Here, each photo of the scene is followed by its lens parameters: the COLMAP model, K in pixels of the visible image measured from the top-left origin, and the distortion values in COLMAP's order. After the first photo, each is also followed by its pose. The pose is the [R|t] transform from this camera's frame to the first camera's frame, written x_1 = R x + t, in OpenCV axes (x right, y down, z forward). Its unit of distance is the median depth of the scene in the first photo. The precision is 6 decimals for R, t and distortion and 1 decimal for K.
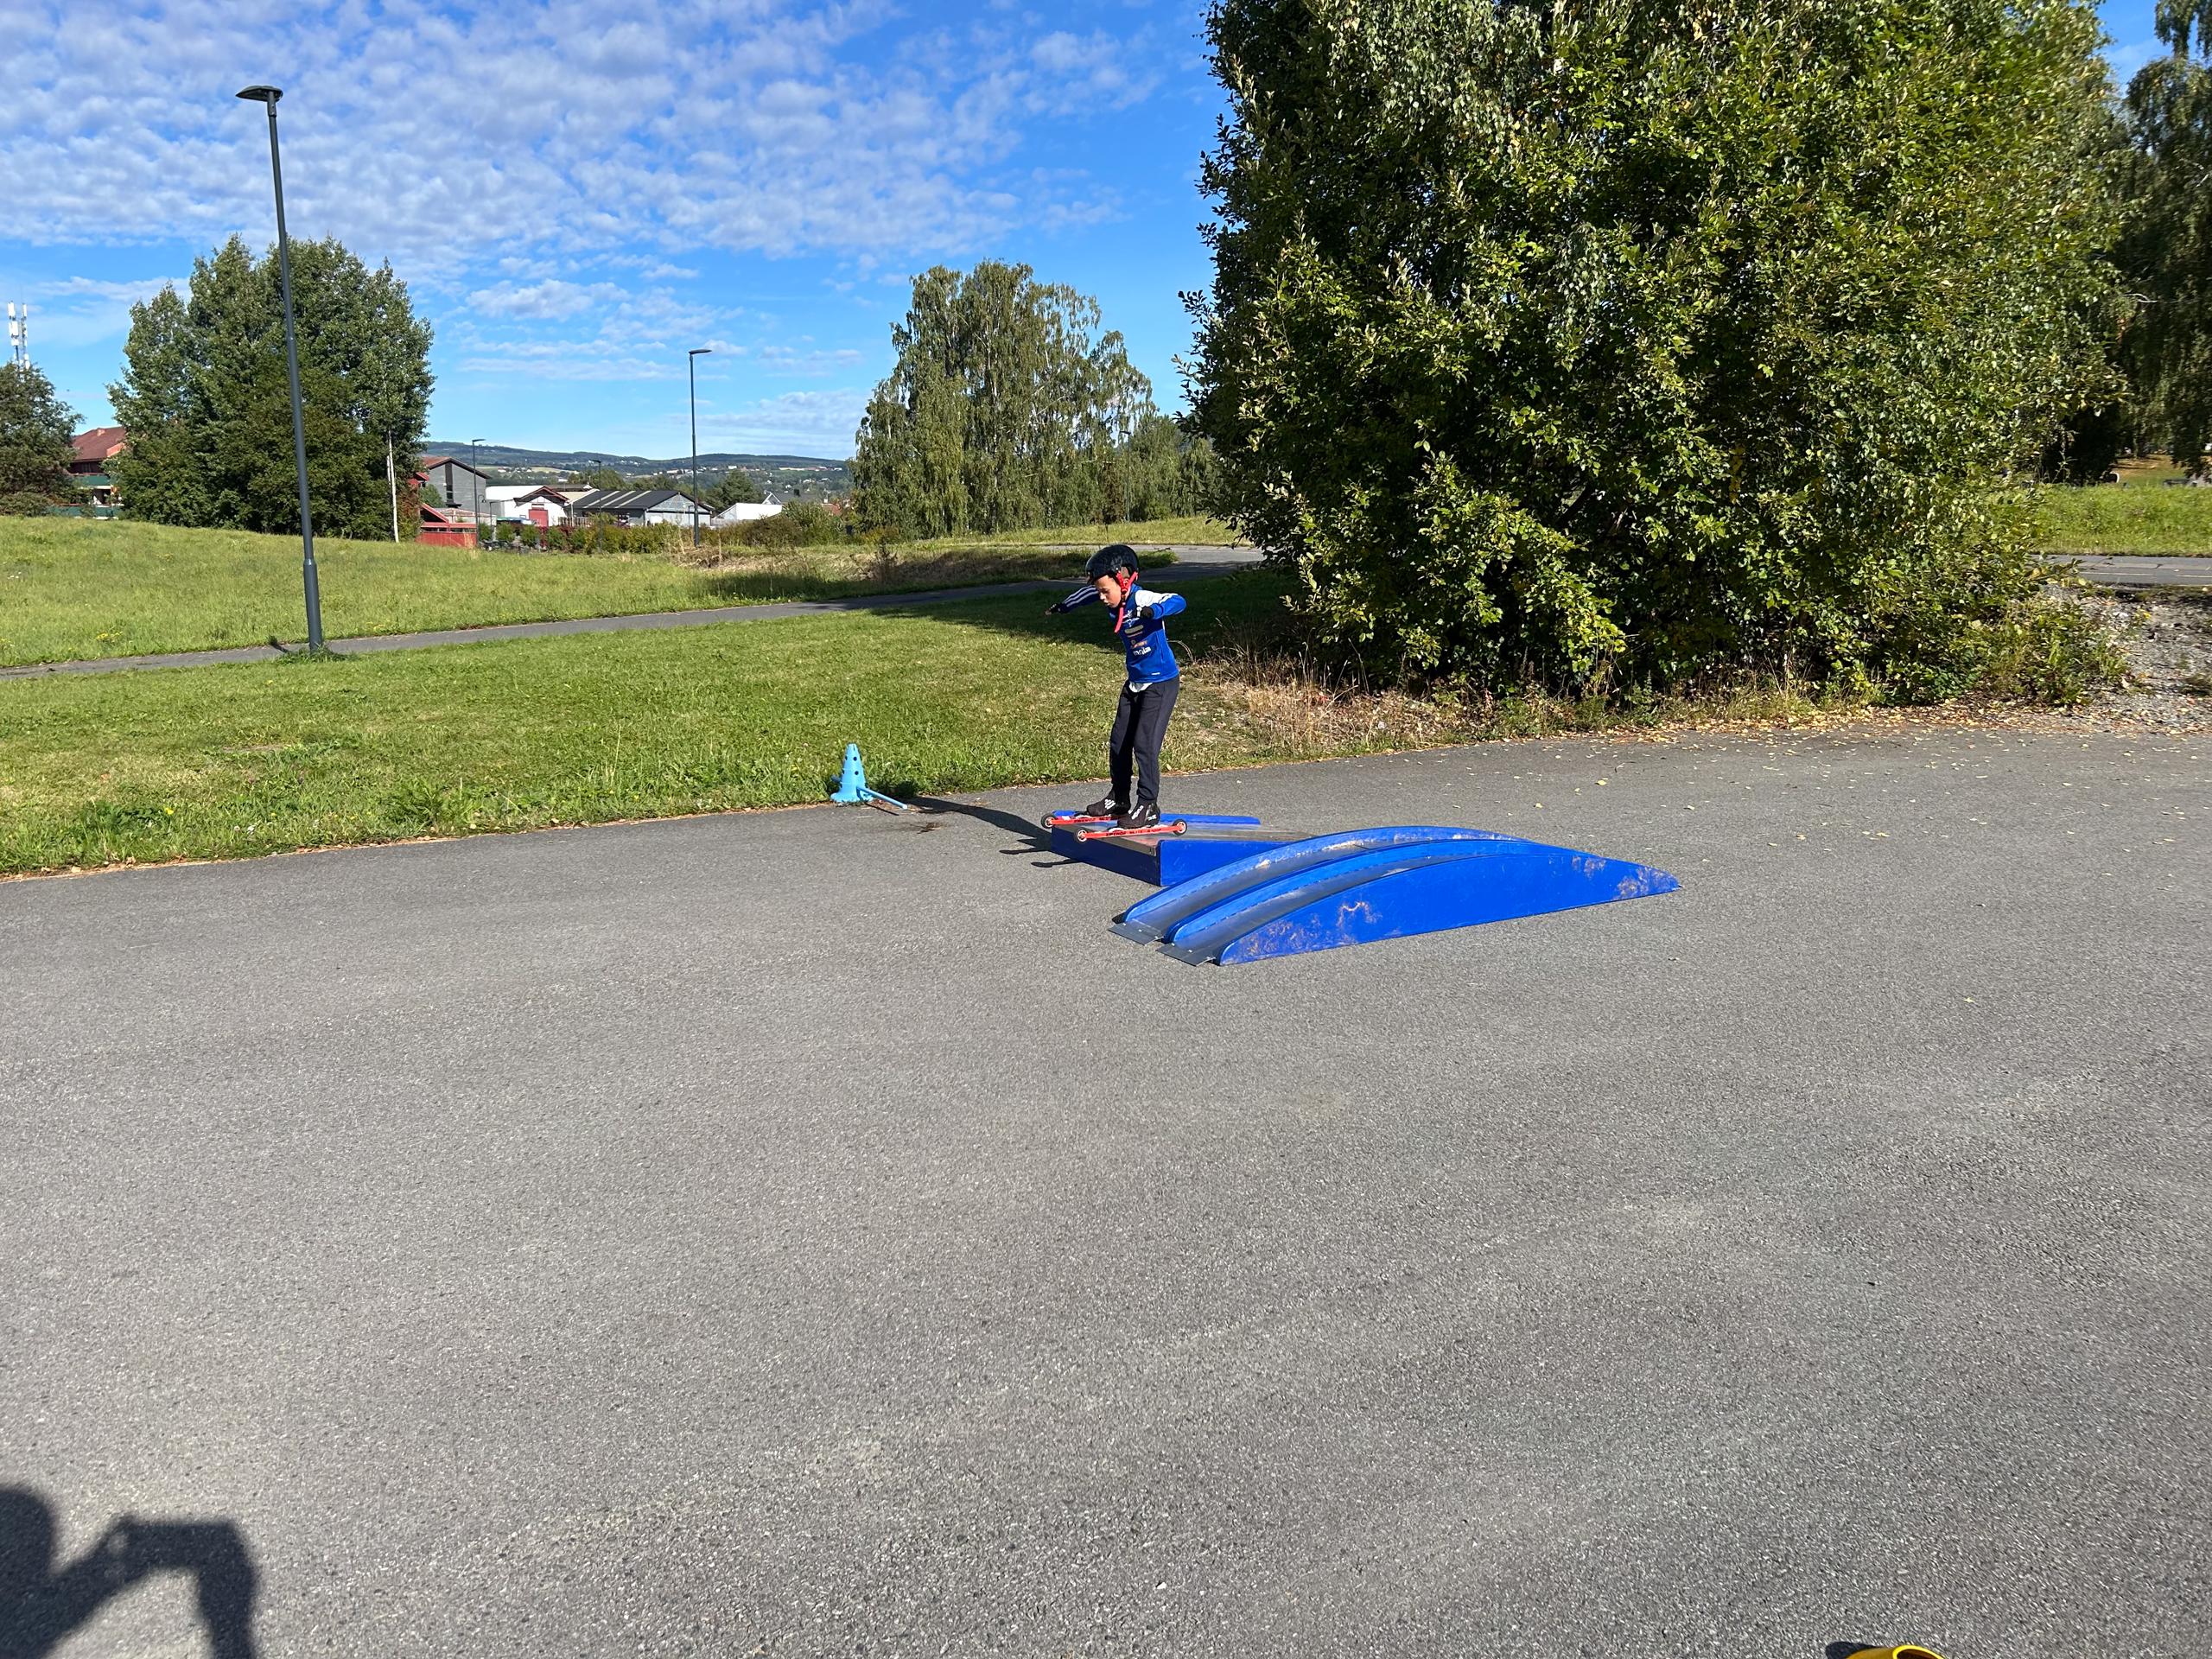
lens RADIAL K [[1697.1, 0, 1066.7], [0, 1697.1, 829.9], [0, 0, 1]] dist [0.051440, -0.055331]
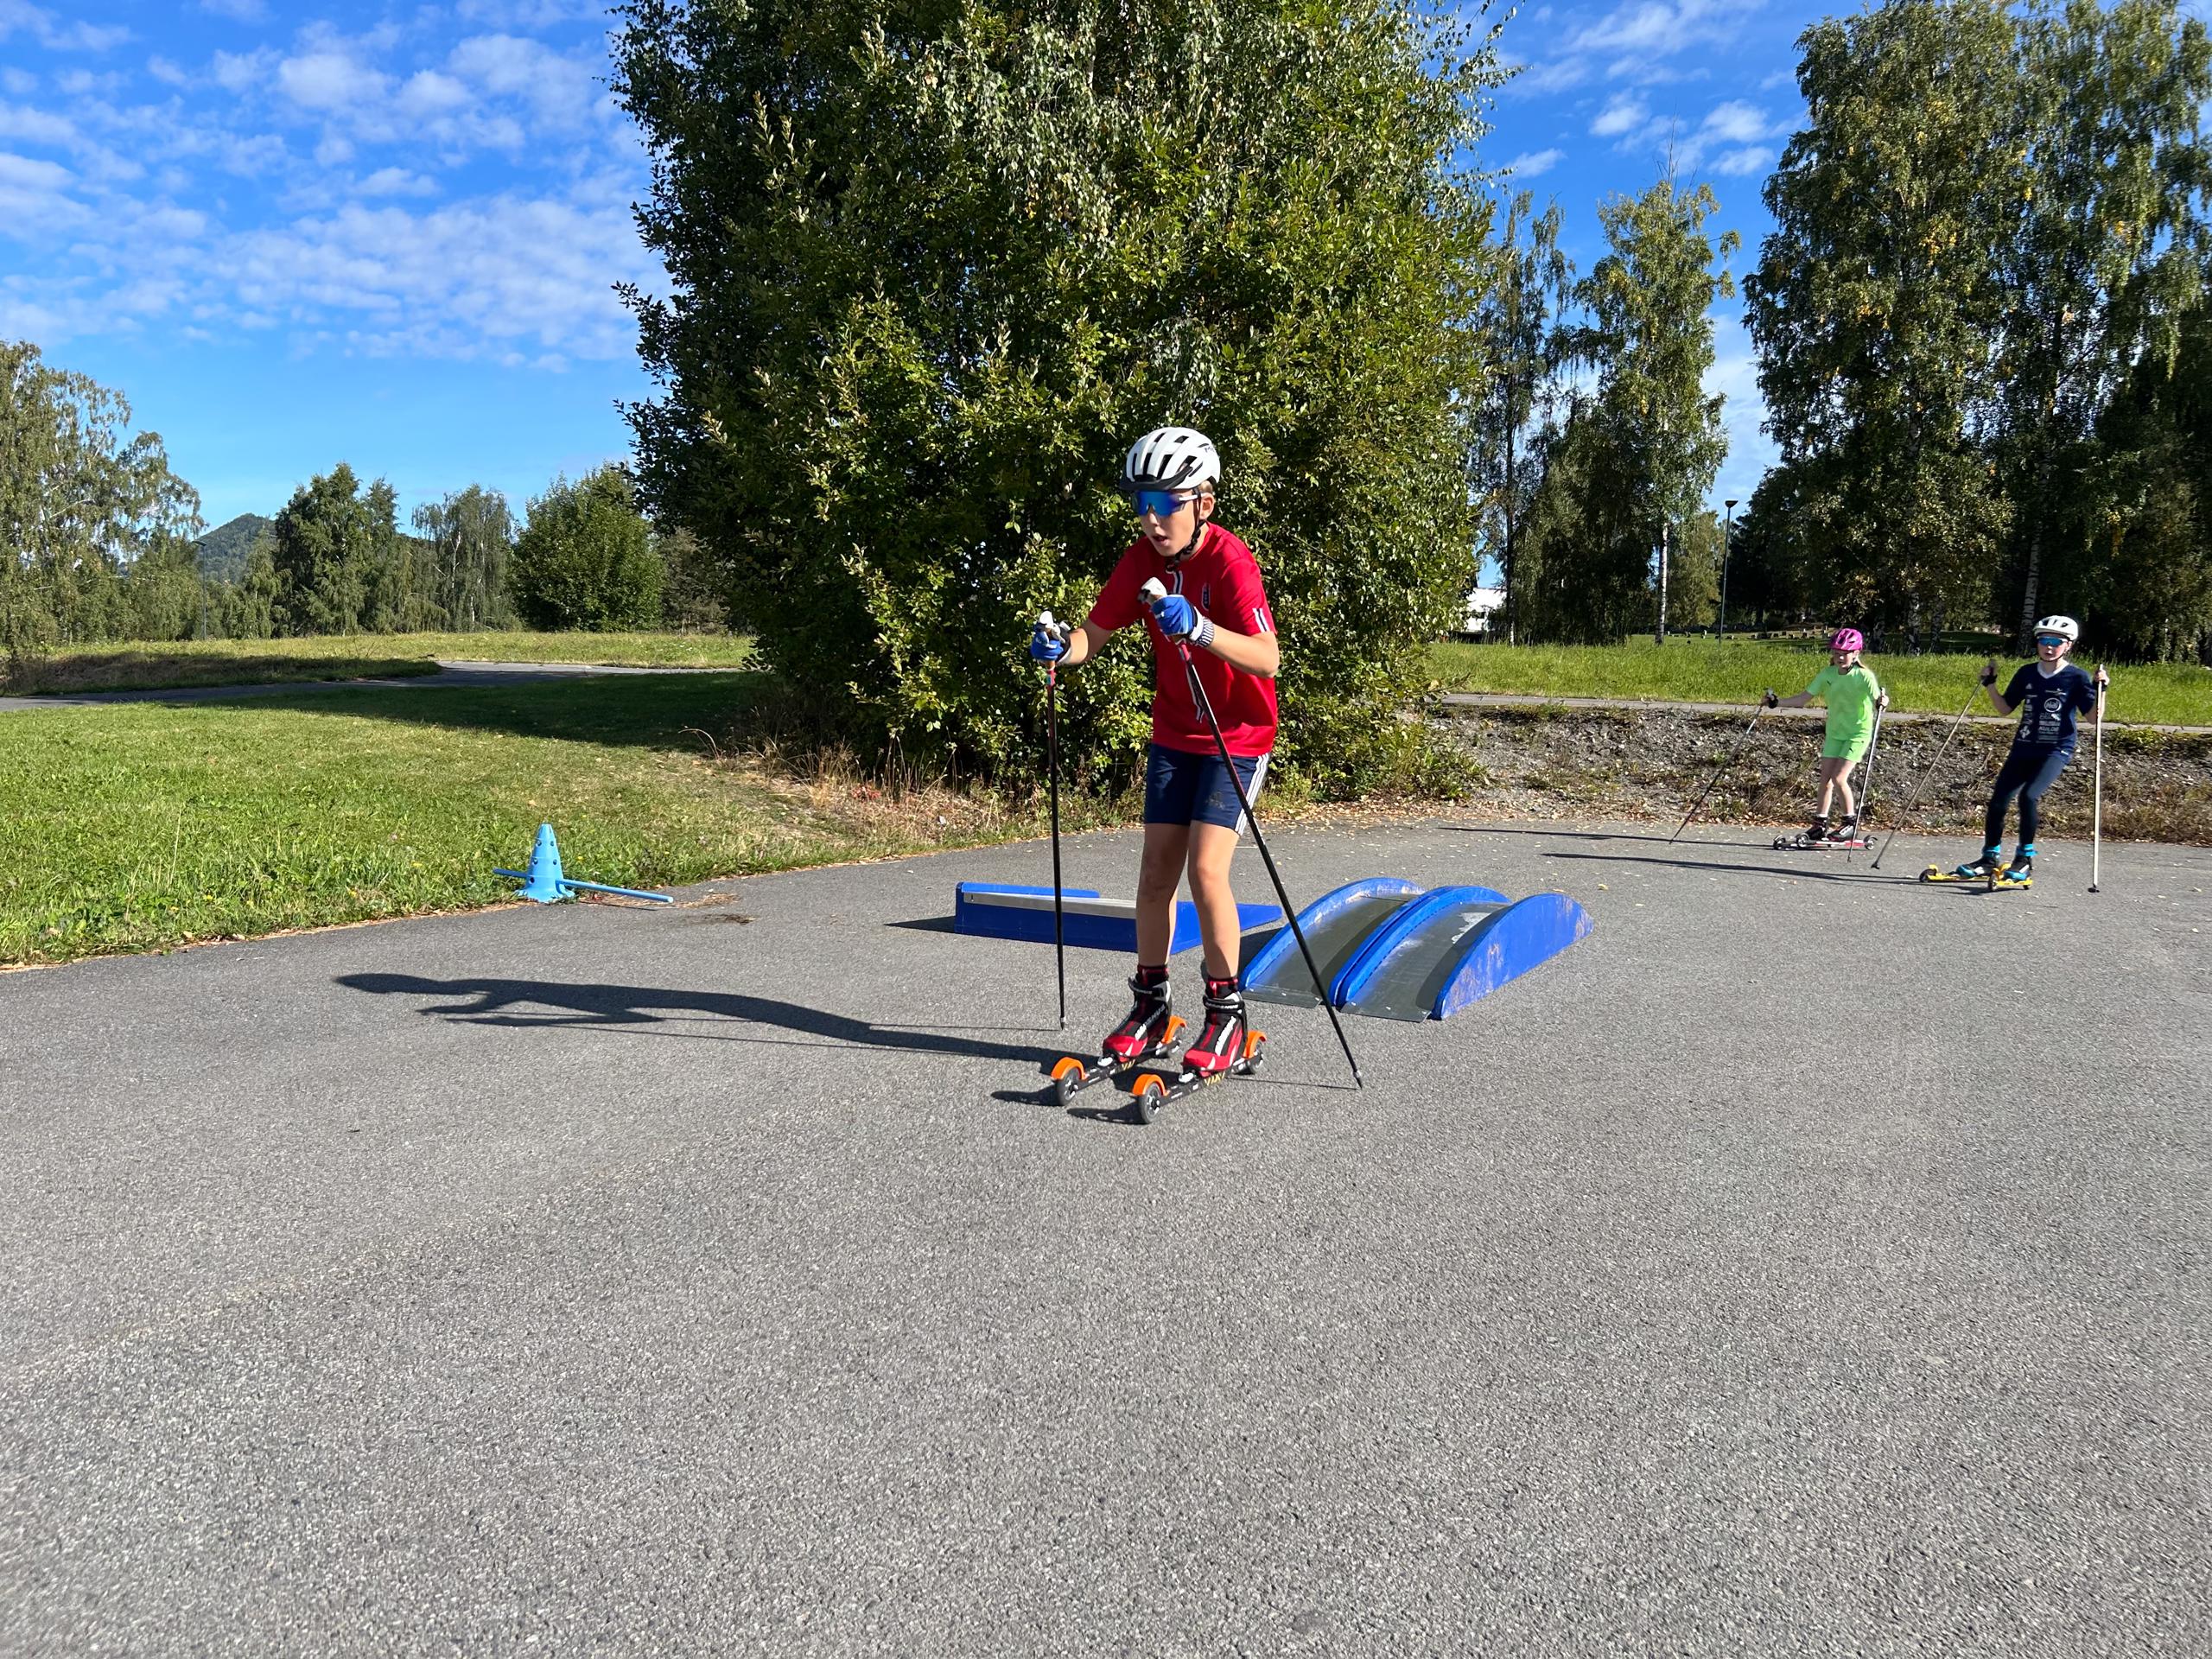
lens RADIAL K [[1697.1, 0, 1101.4], [0, 1697.1, 845.6], [0, 0, 1]] dist [0.051440, -0.055331]
pose [[0.849757, -0.019286, 0.526822, -0.225990], [0.060526, 0.996292, -0.061154, 0.014881], [-0.523689, 0.083852, 0.847773, 0.150499]]
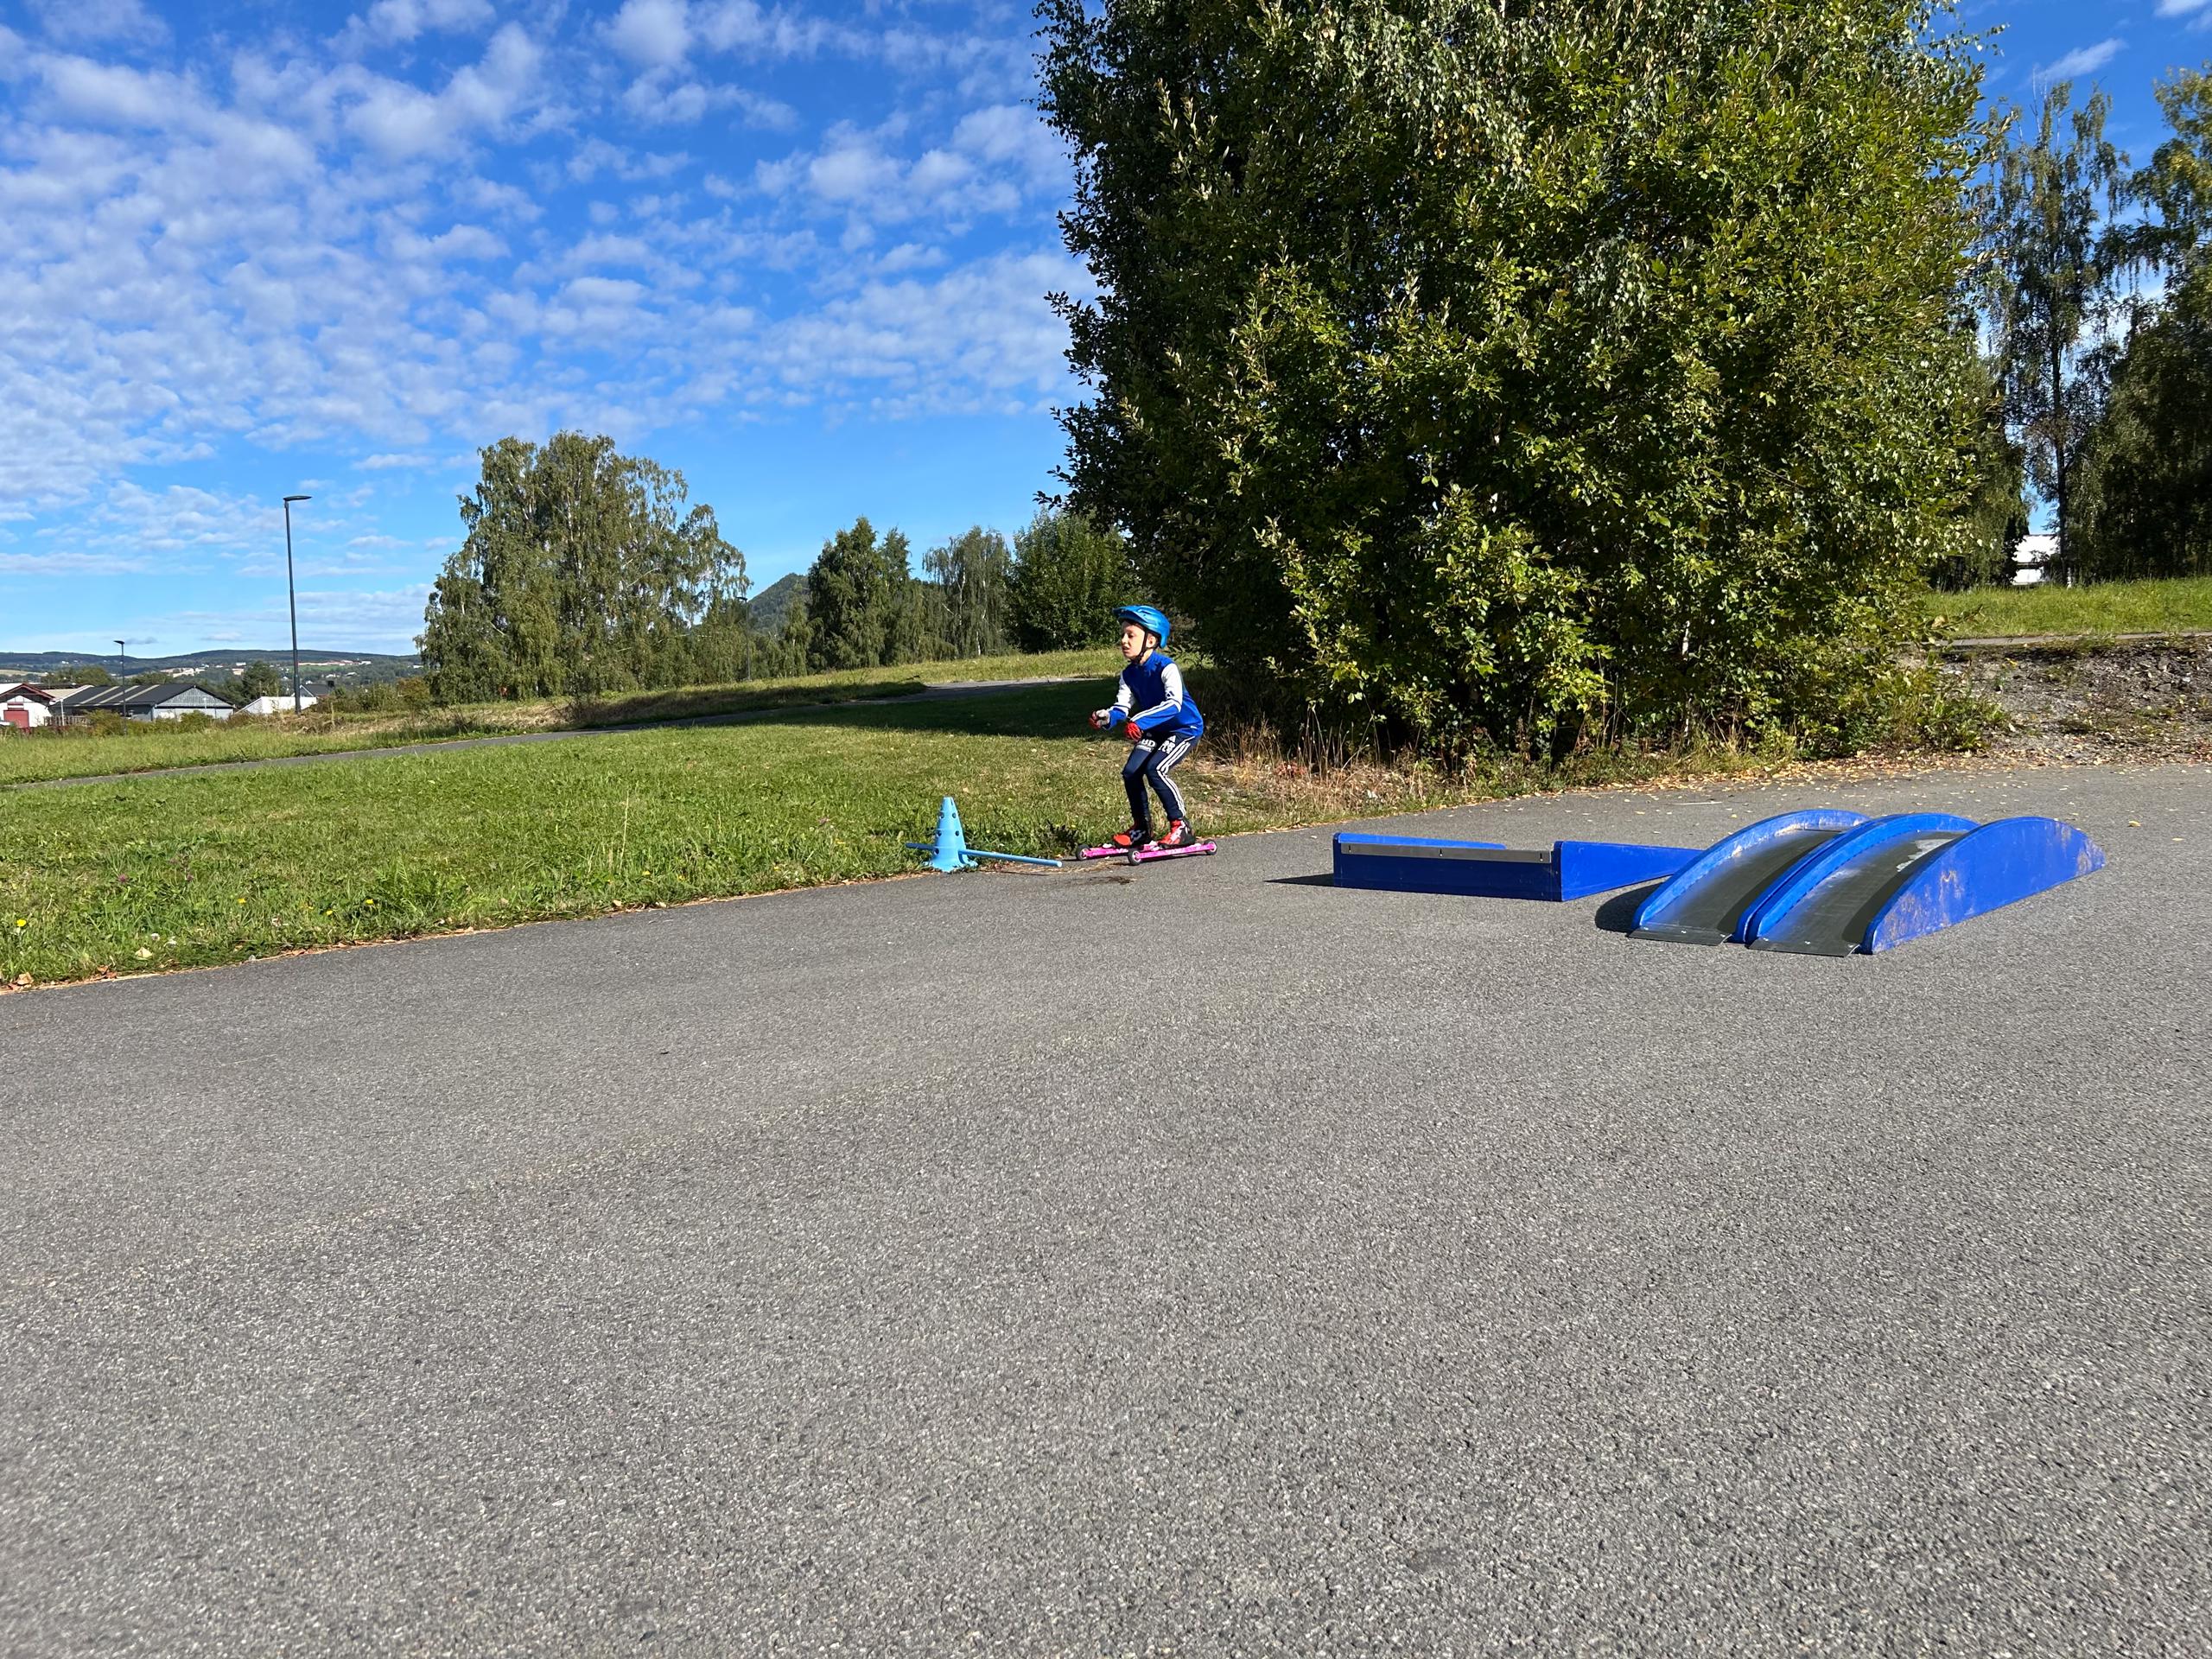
lens RADIAL K [[1697.1, 0, 1105.1], [0, 1697.1, 834.6], [0, 0, 1]] dist [0.051440, -0.055331]
pose [[0.962316, -0.050212, 0.267256, -0.189277], [0.077131, 0.992842, -0.091194, 0.031094], [-0.260764, 0.108371, 0.959301, 0.157910]]
